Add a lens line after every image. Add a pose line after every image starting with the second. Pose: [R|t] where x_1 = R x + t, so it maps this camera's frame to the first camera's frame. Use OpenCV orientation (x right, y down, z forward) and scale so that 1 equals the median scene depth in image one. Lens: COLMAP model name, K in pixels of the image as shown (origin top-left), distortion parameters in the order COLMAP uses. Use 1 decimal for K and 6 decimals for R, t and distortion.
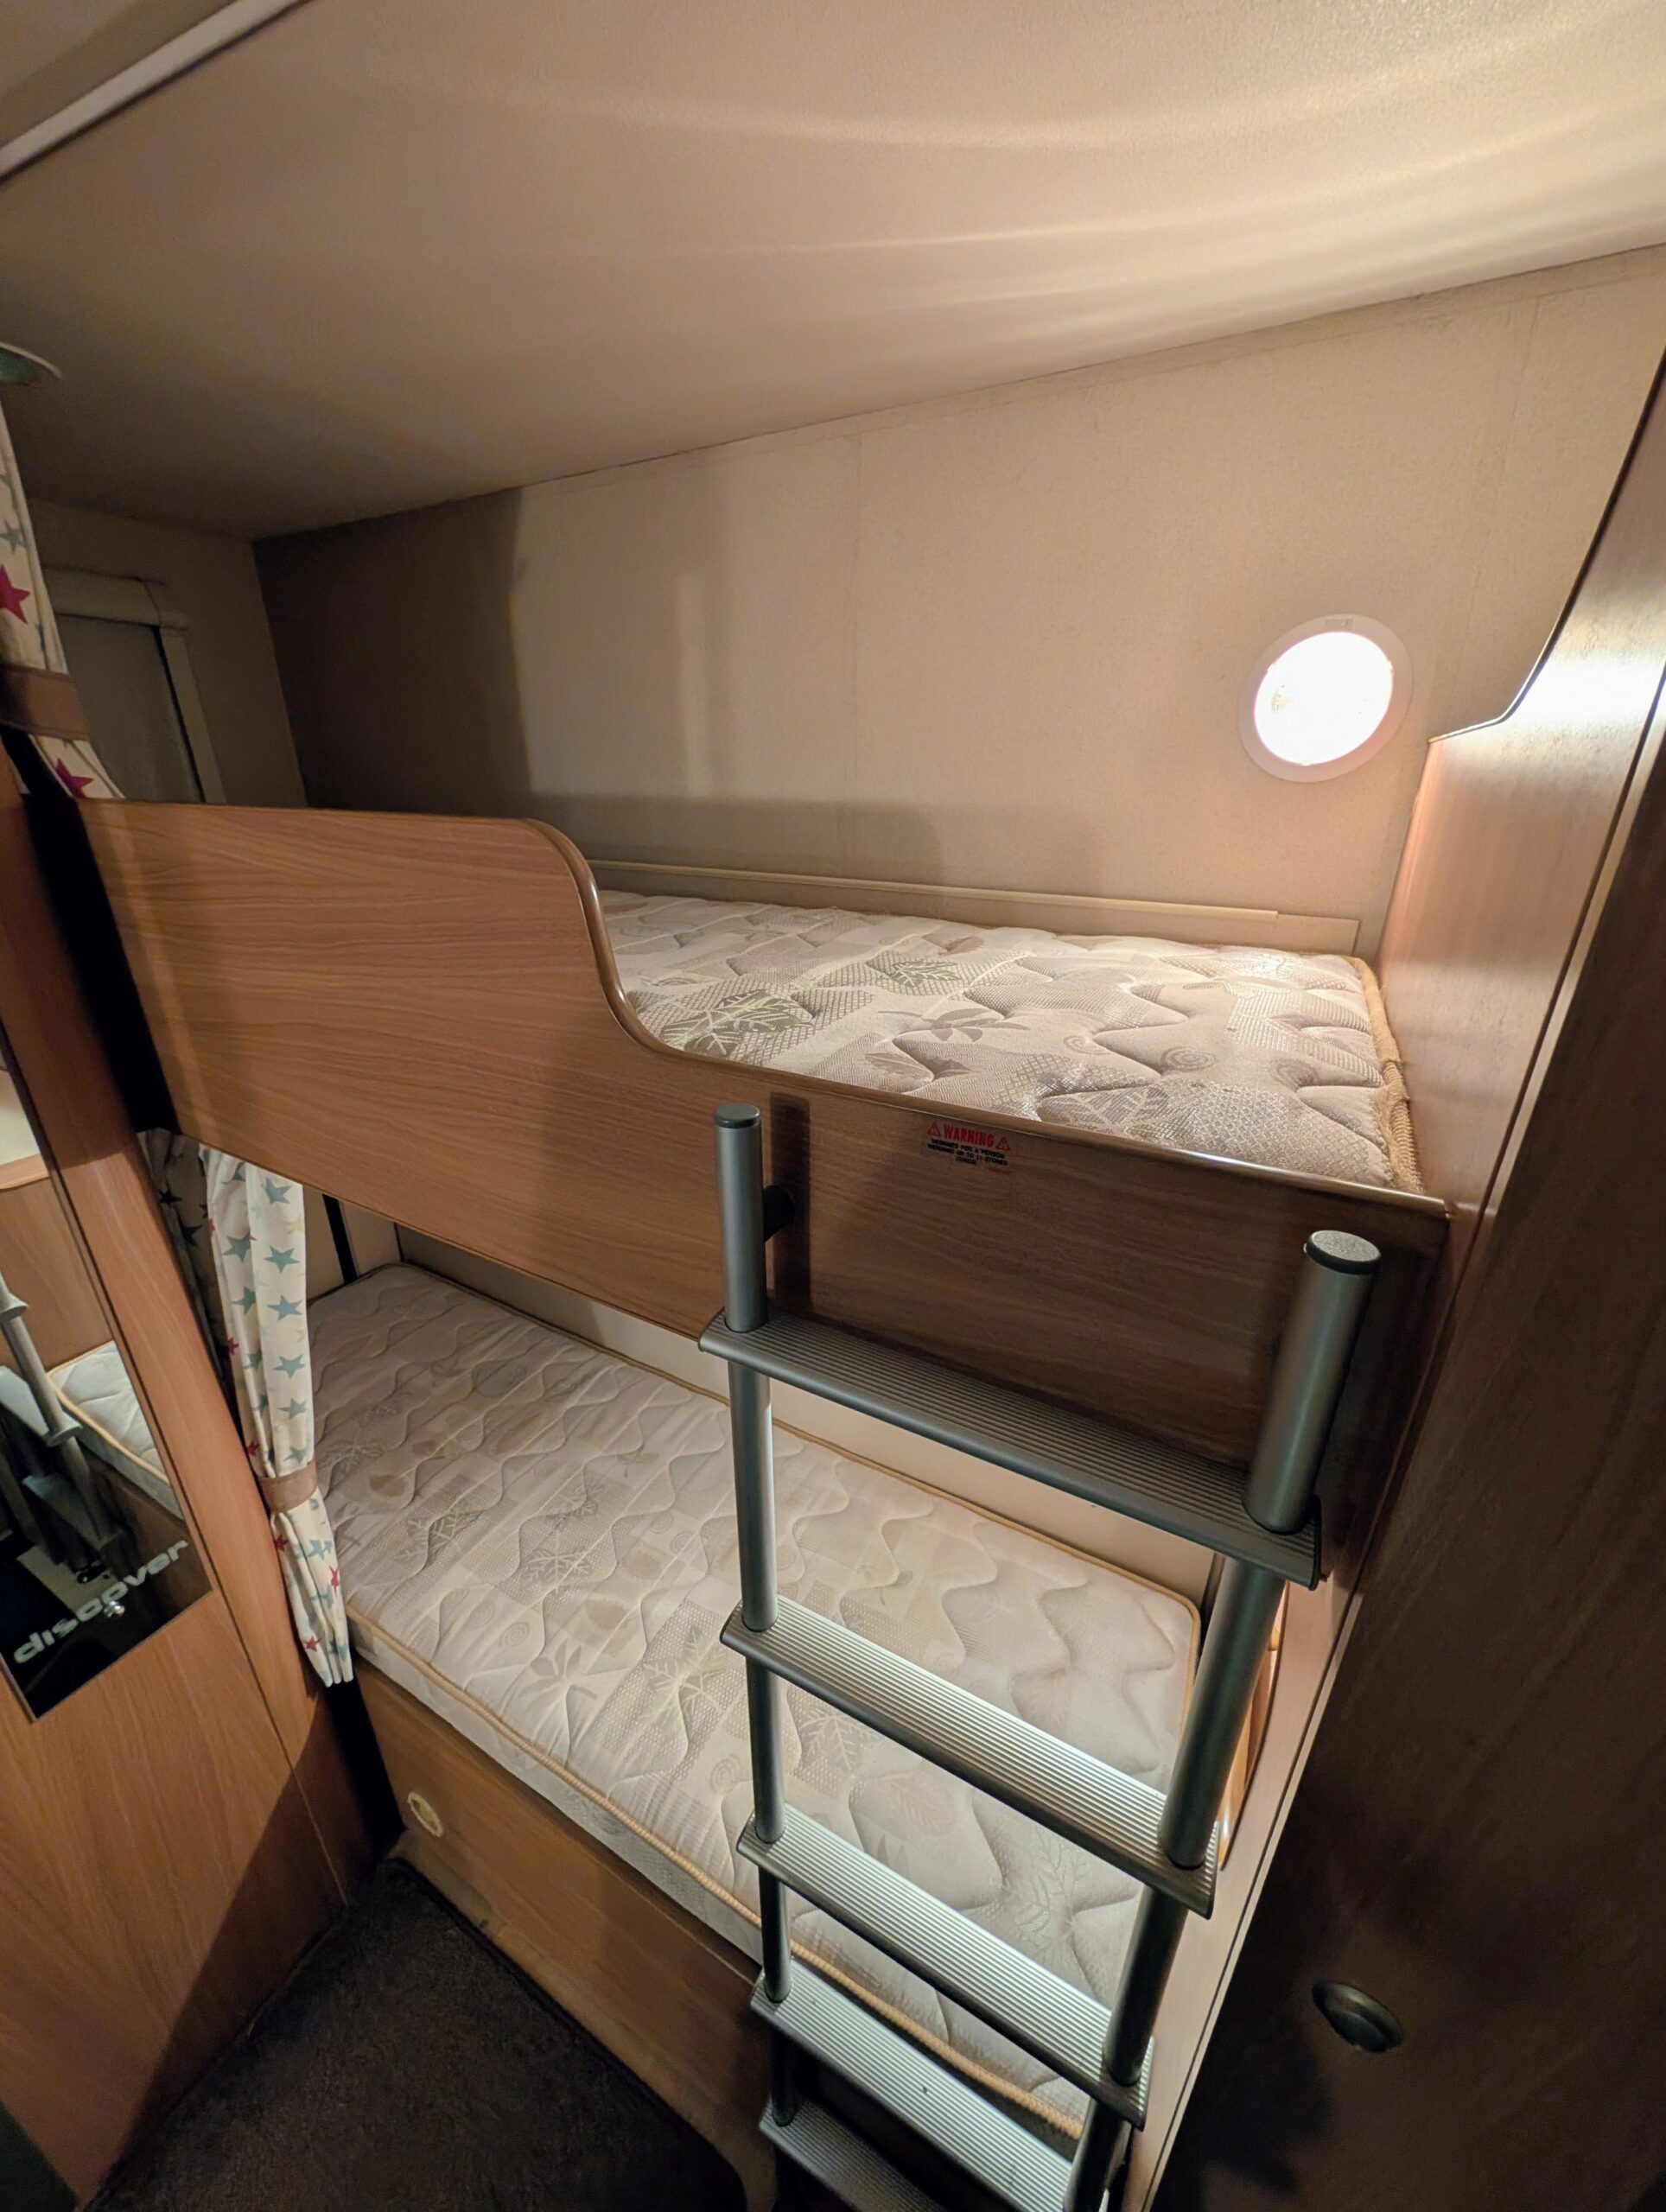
lens RADIAL K [[841.1, 0, 839.6], [0, 841.1, 1108.2], [0, 0, 1]] dist [0.000556, -0.000074]
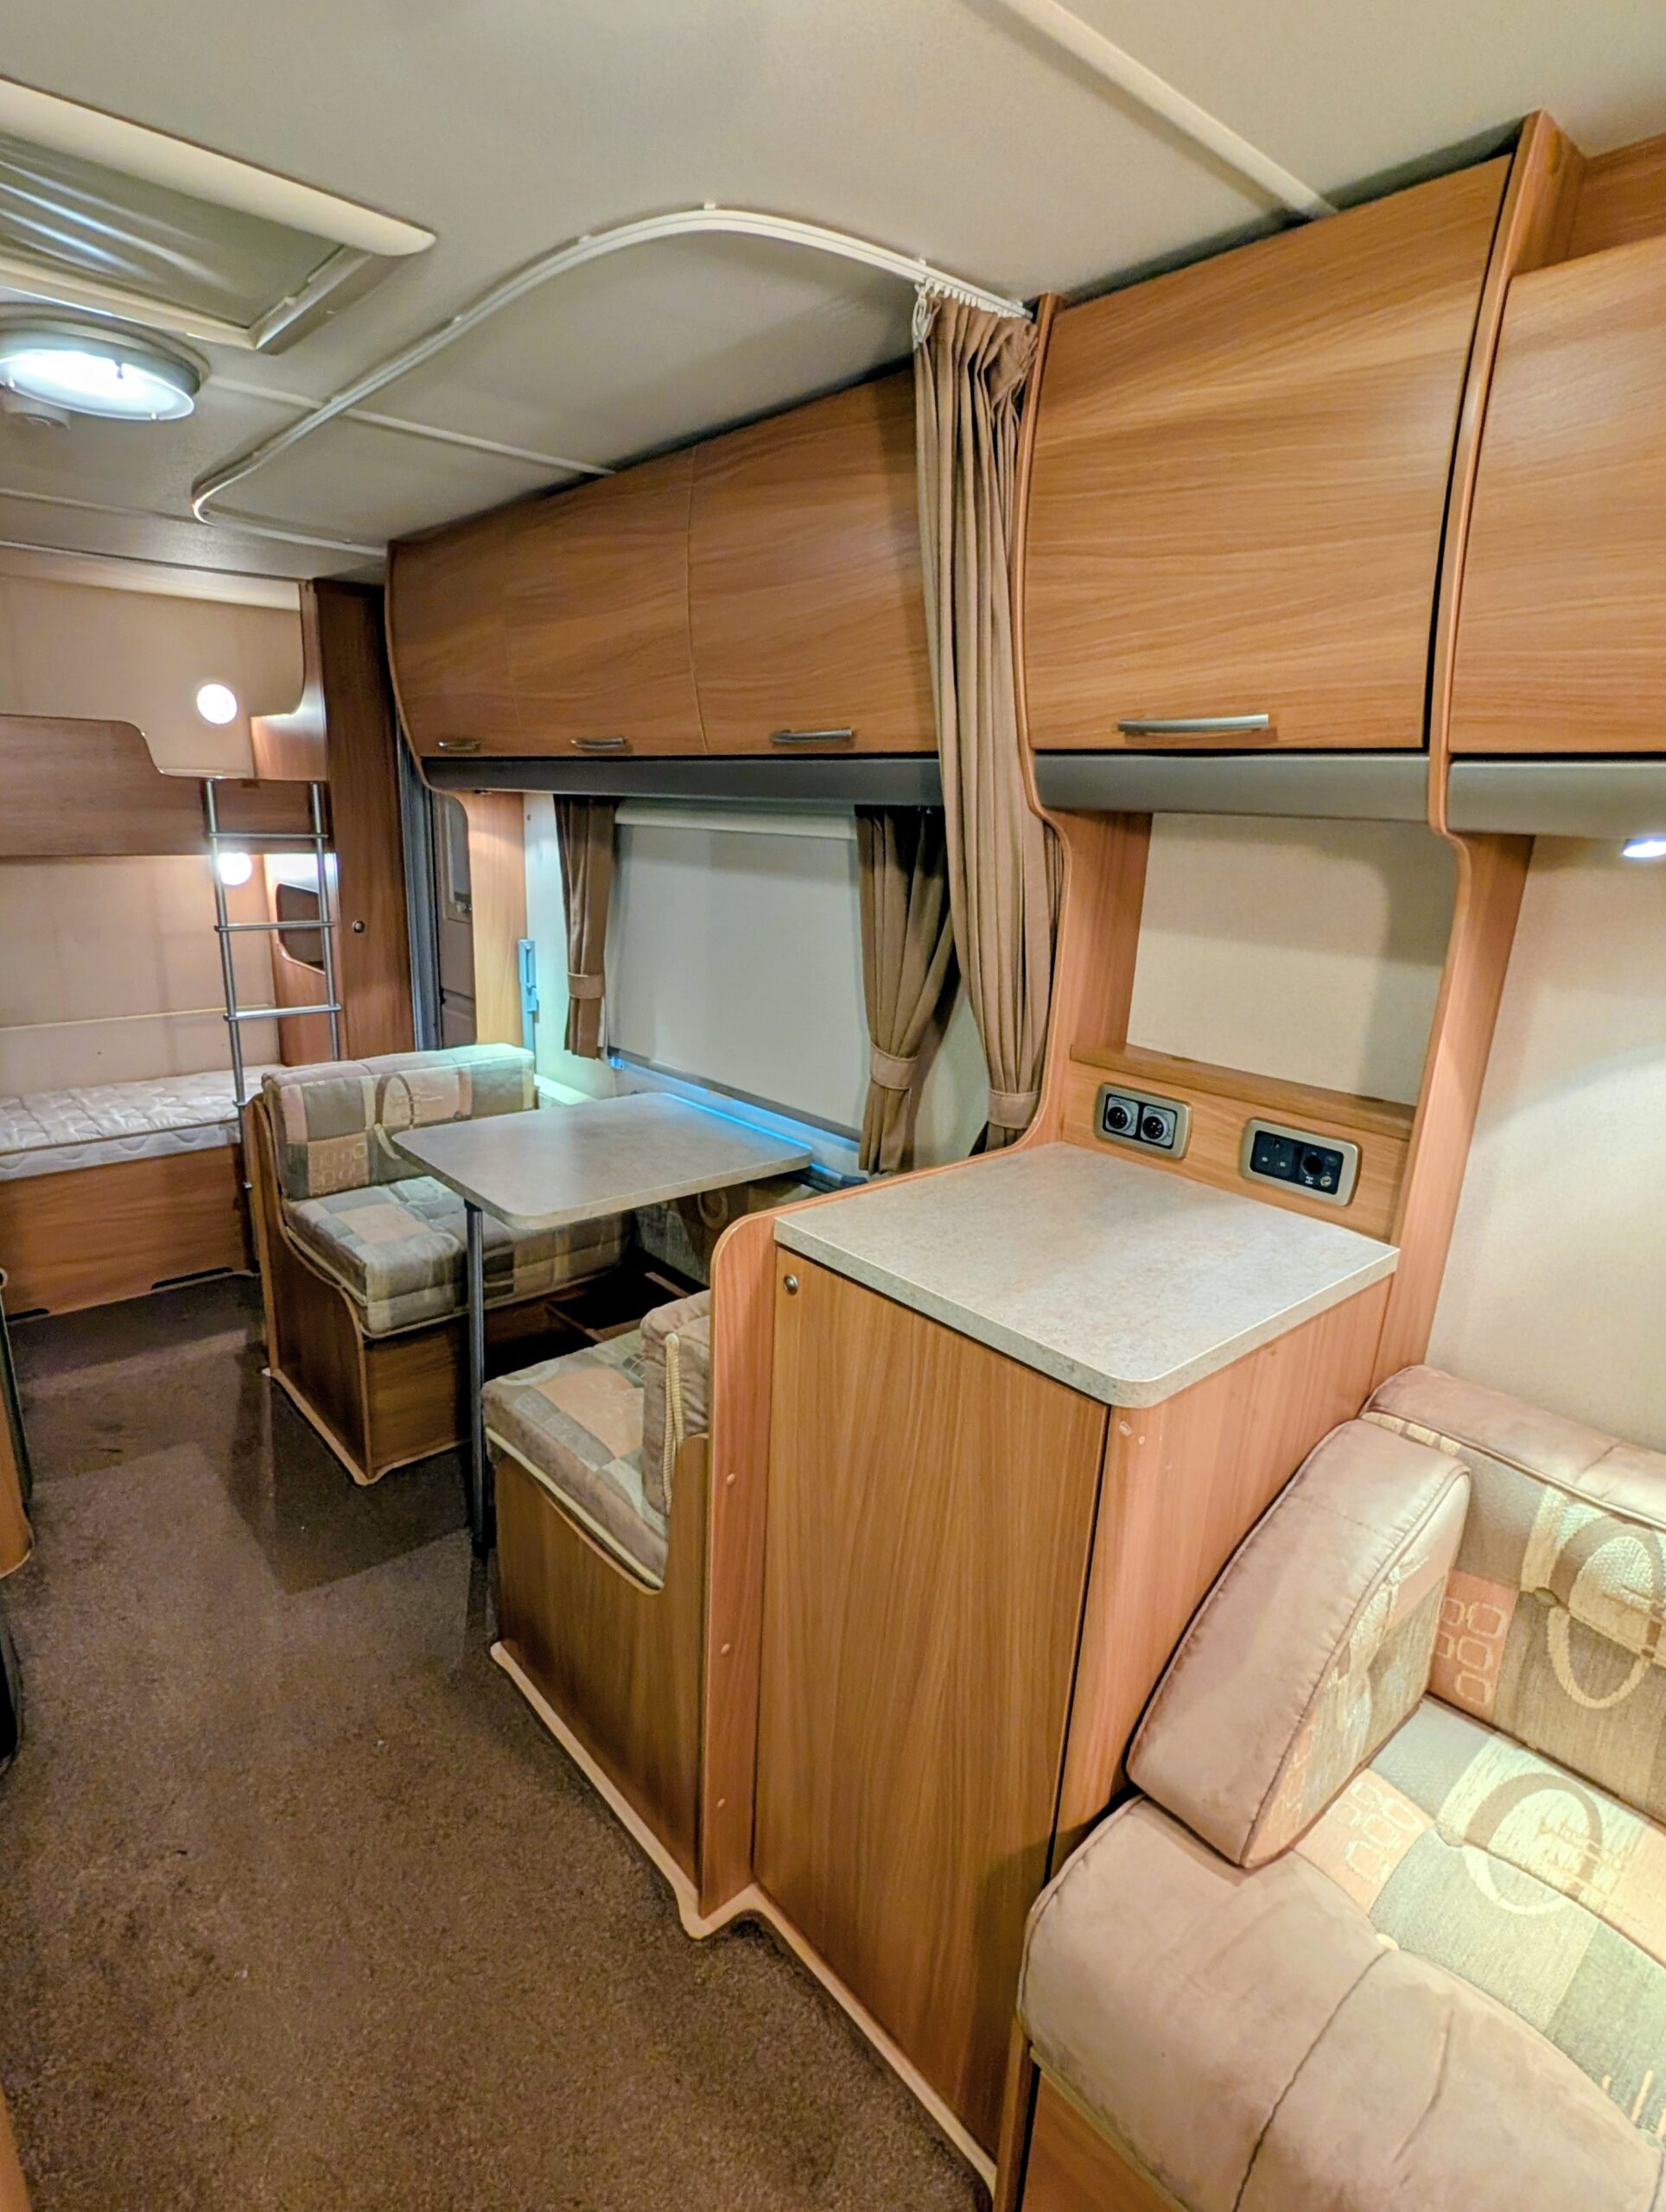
lens RADIAL K [[1064.8, 0, 799.6], [0, 1064.8, 1104.4], [0, 0, 1]] dist [-0.001163, -0.000454]
pose [[0.317399, -0.255393, 0.913254, -2.185576], [0.312833, 0.937338, 0.153404, 0.799320], [-0.895206, 0.237006, 0.377405, -1.695859]]
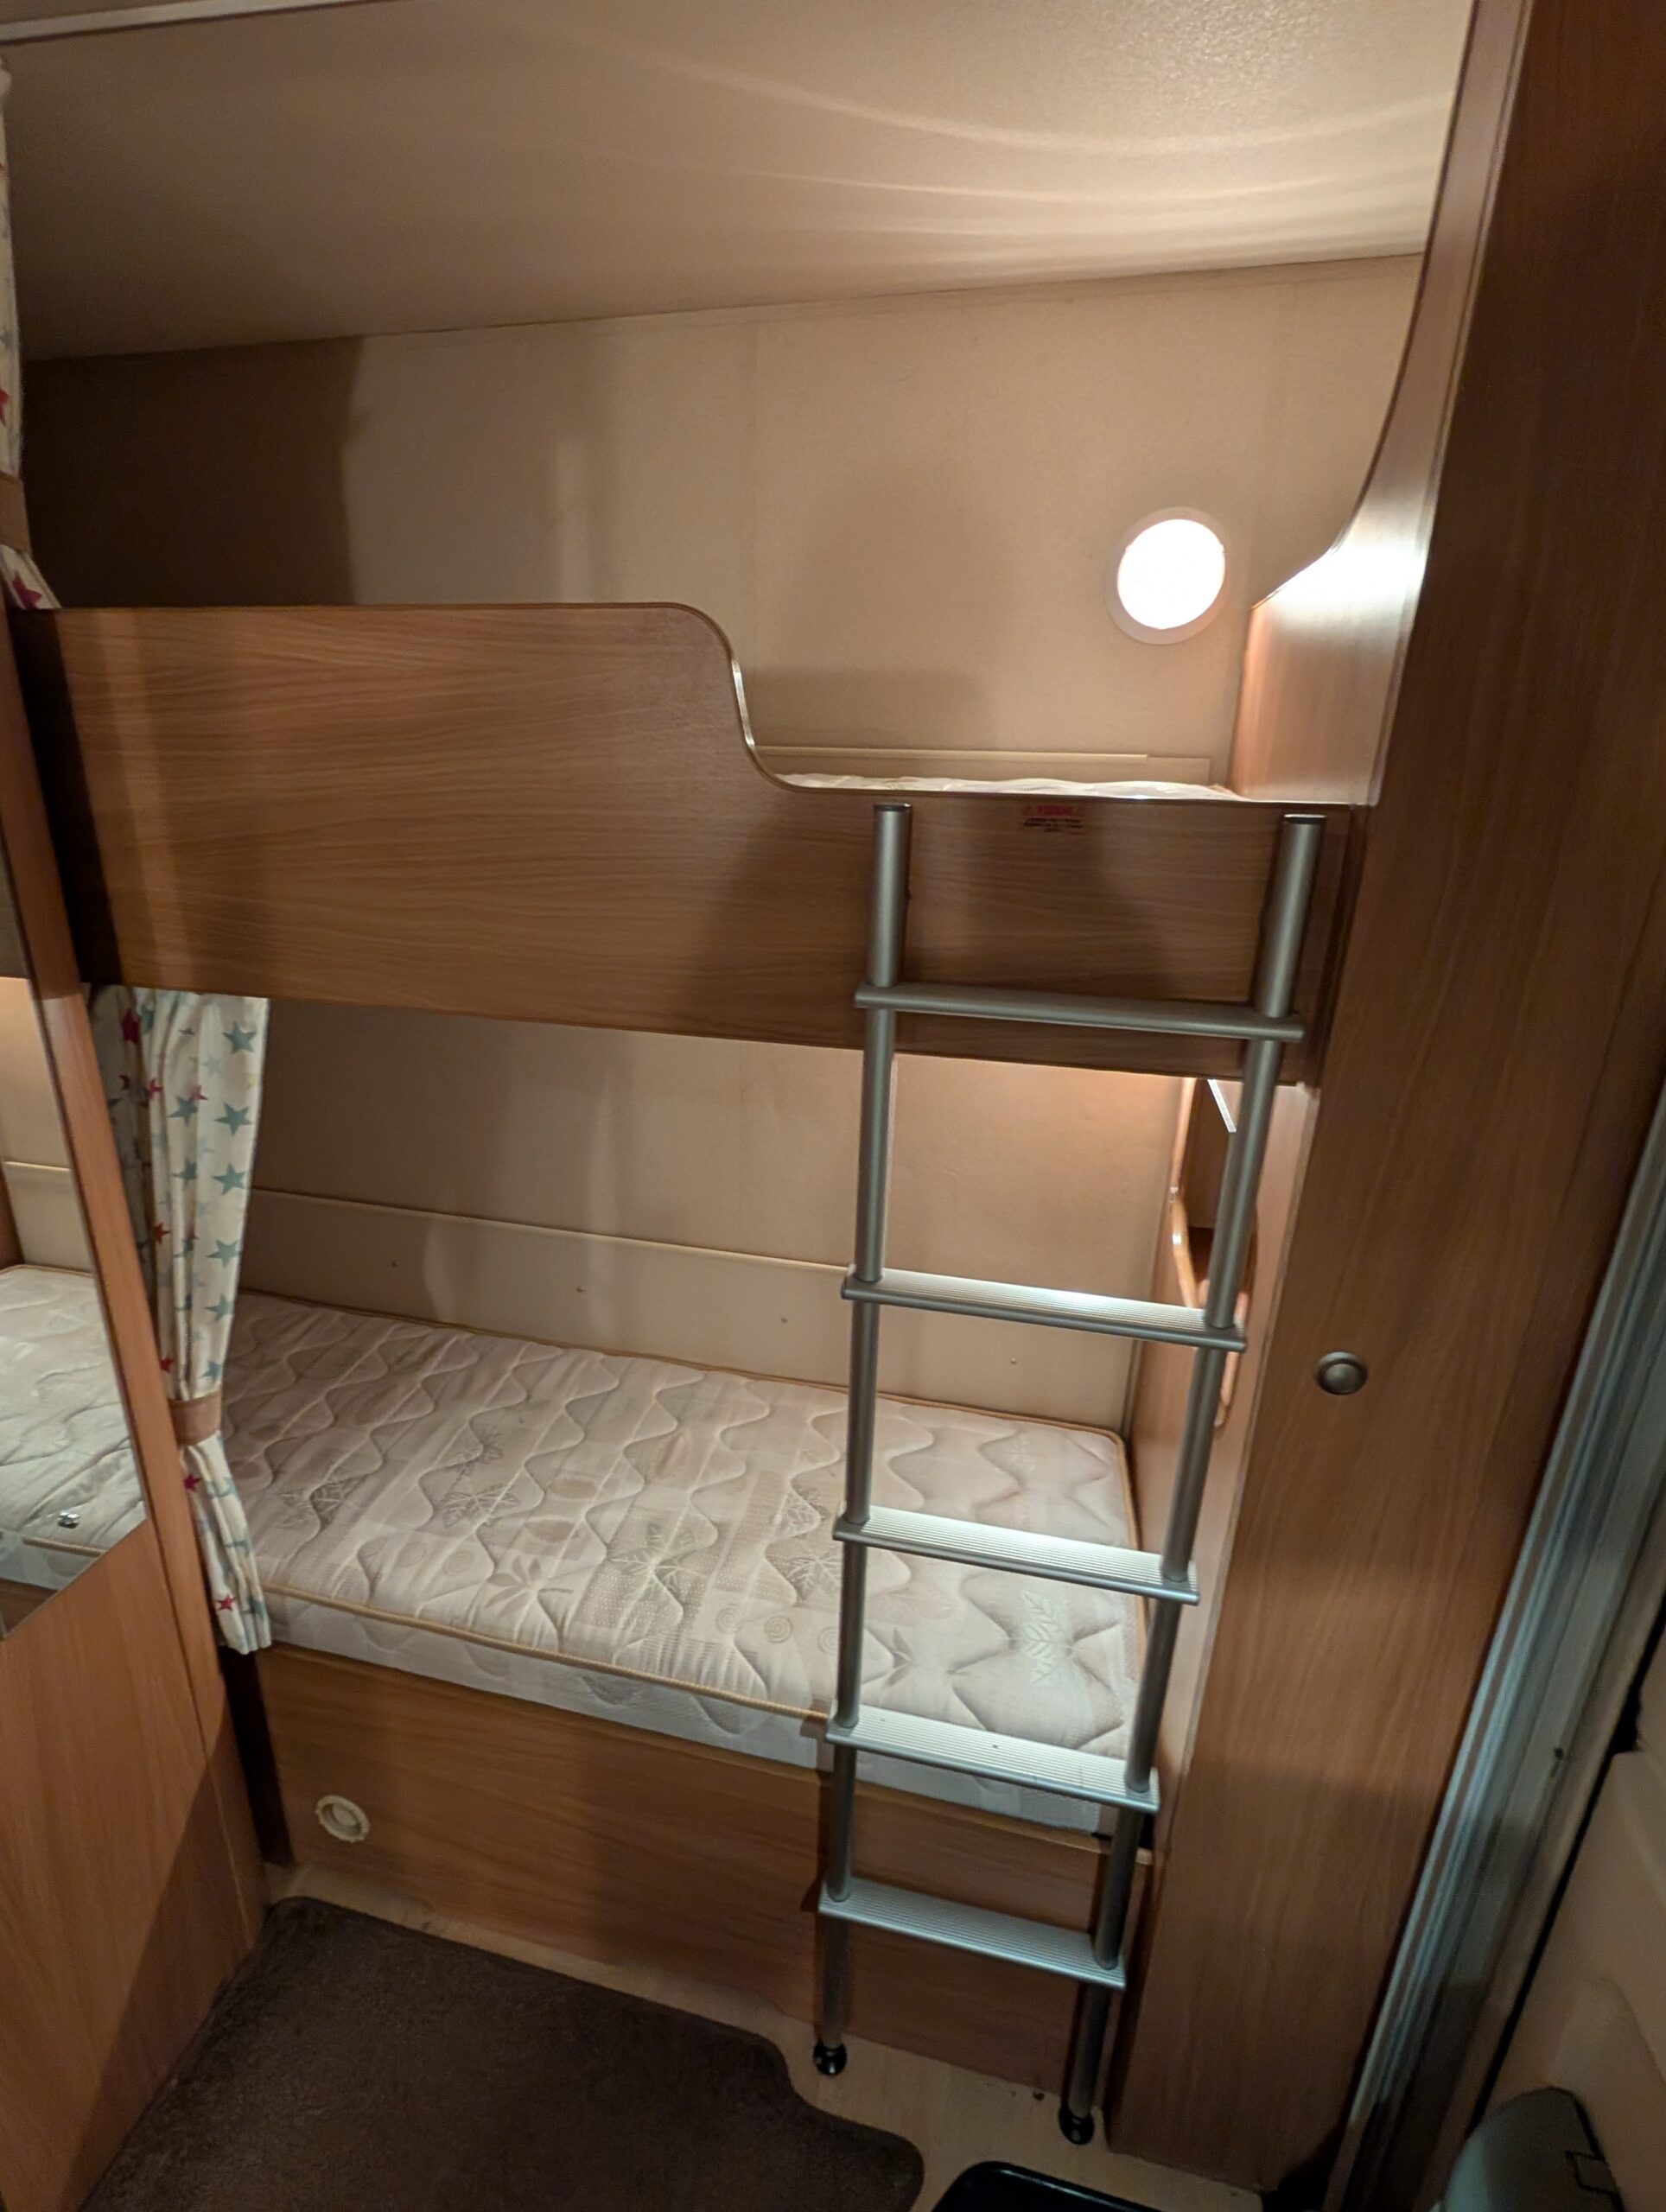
lens RADIAL K [[1064.8, 0, 799.6], [0, 1064.8, 1104.4], [0, 0, 1]] dist [-0.001163, -0.000454]
pose [[0.965458, -0.077101, 0.248892, -0.290617], [0.087832, 0.995612, -0.032283, 0.211190], [-0.245311, 0.053029, 0.967993, -0.243287]]
